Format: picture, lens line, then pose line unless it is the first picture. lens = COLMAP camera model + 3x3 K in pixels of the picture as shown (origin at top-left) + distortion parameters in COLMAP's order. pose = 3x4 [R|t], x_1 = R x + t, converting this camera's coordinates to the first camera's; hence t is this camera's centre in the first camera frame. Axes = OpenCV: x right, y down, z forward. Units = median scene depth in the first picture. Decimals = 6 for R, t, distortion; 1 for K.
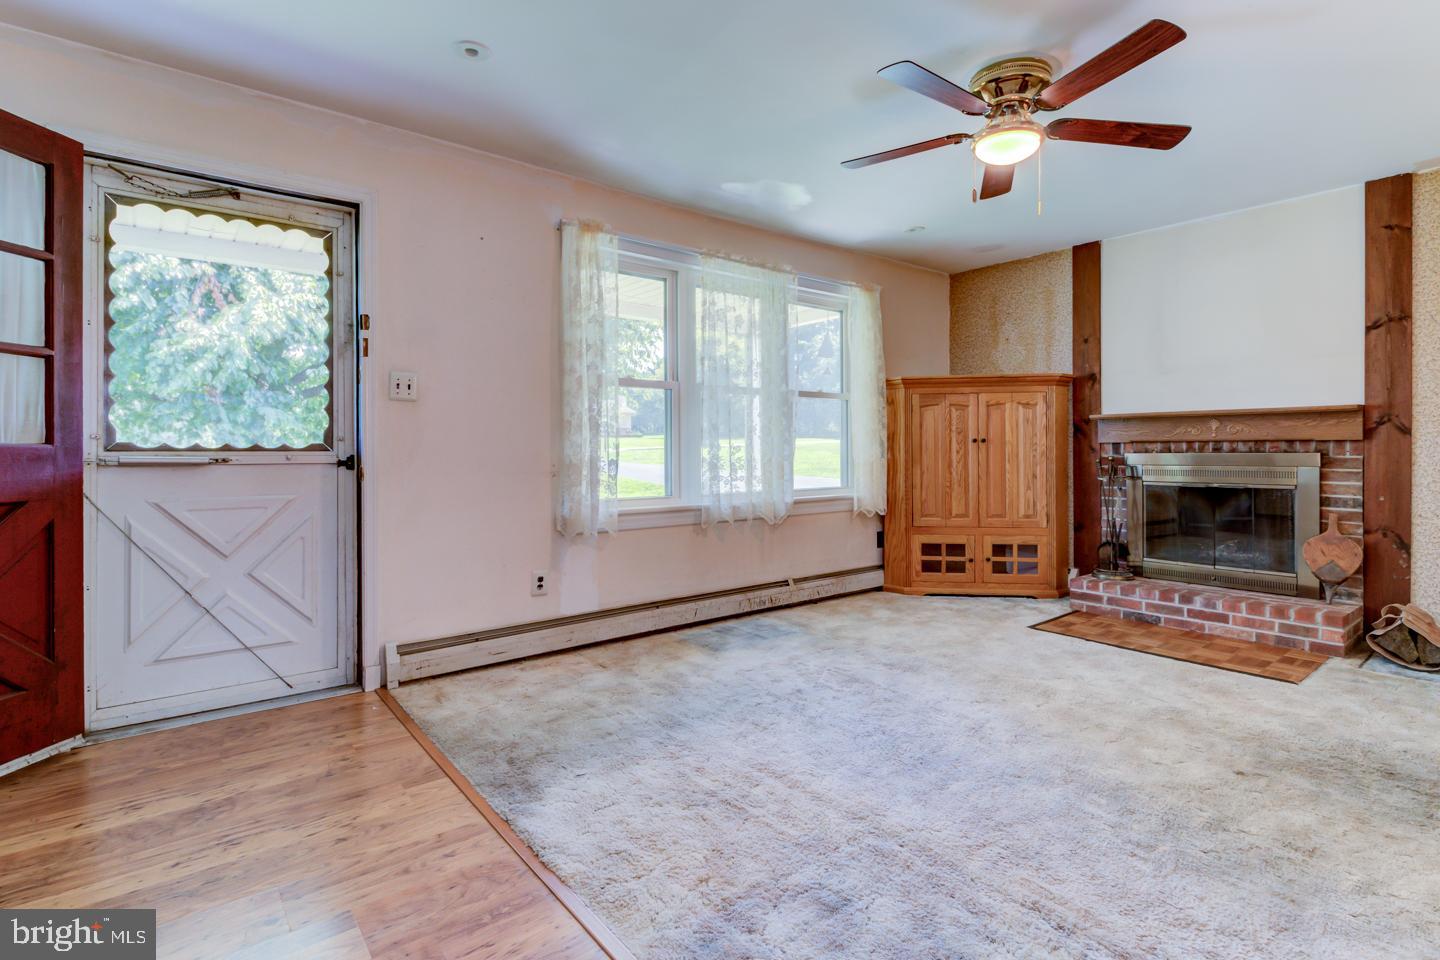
lens RADIAL K [[677.3, 0, 726.8], [0, 677.3, 432.6], [0, 0, 1]] dist [0.002330, -0.007301]
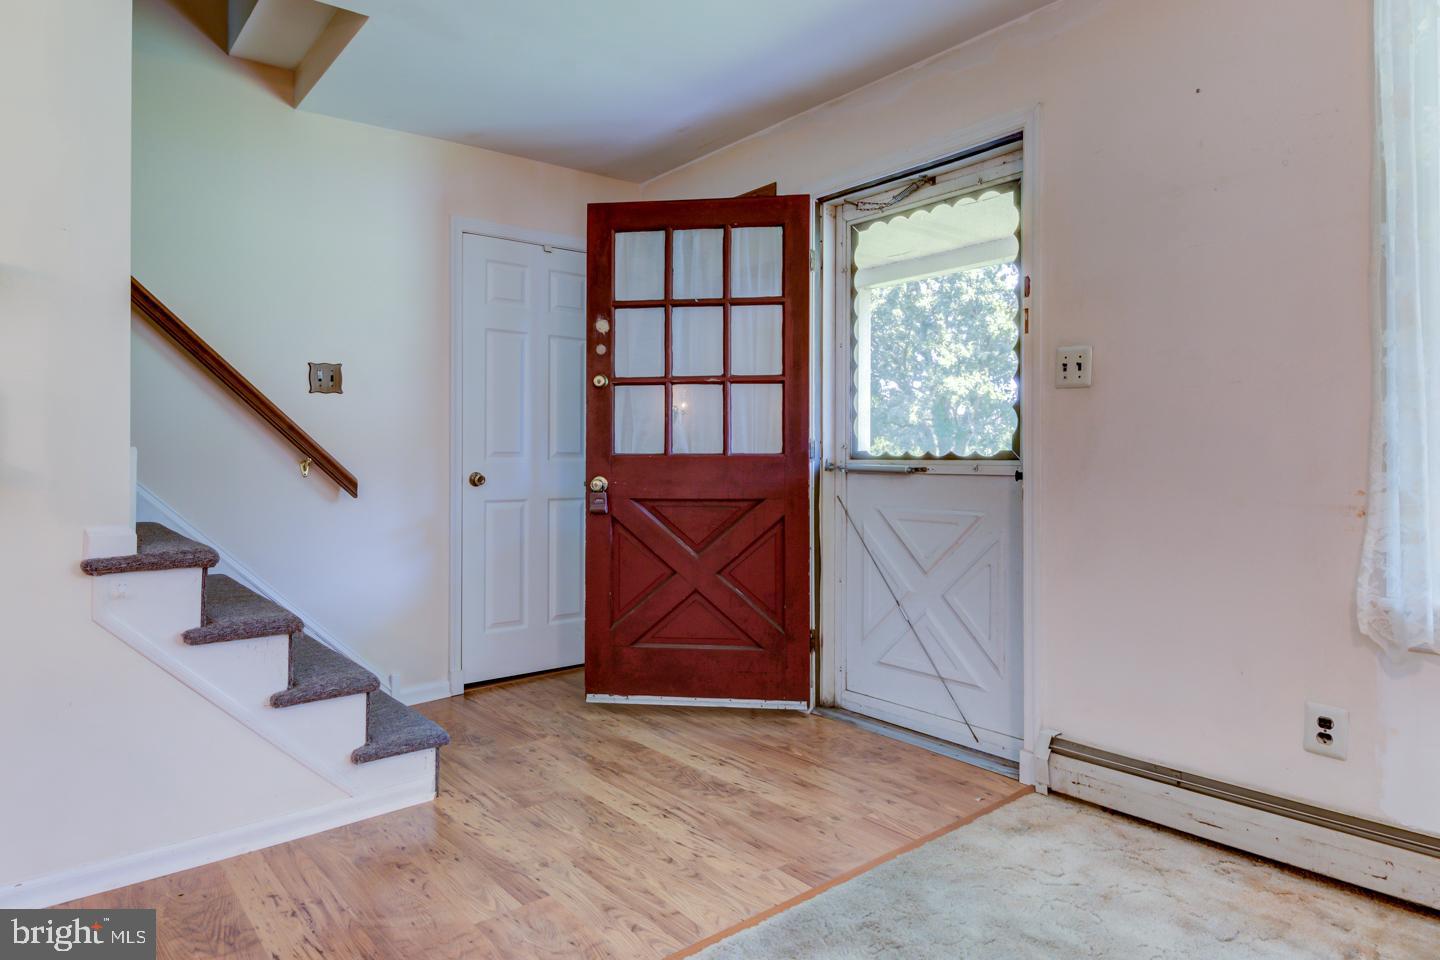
lens RADIAL K [[857.1, 0, 718.0], [0, 857.1, 447.7], [0, 0, 1]] dist [0.000528, -0.000426]
pose [[-0.003348, -0.008701, -0.999957, 0.241500], [0.027469, 0.999584, -0.008790, 0.007335], [0.999617, -0.027497, -0.003107, 0.392144]]
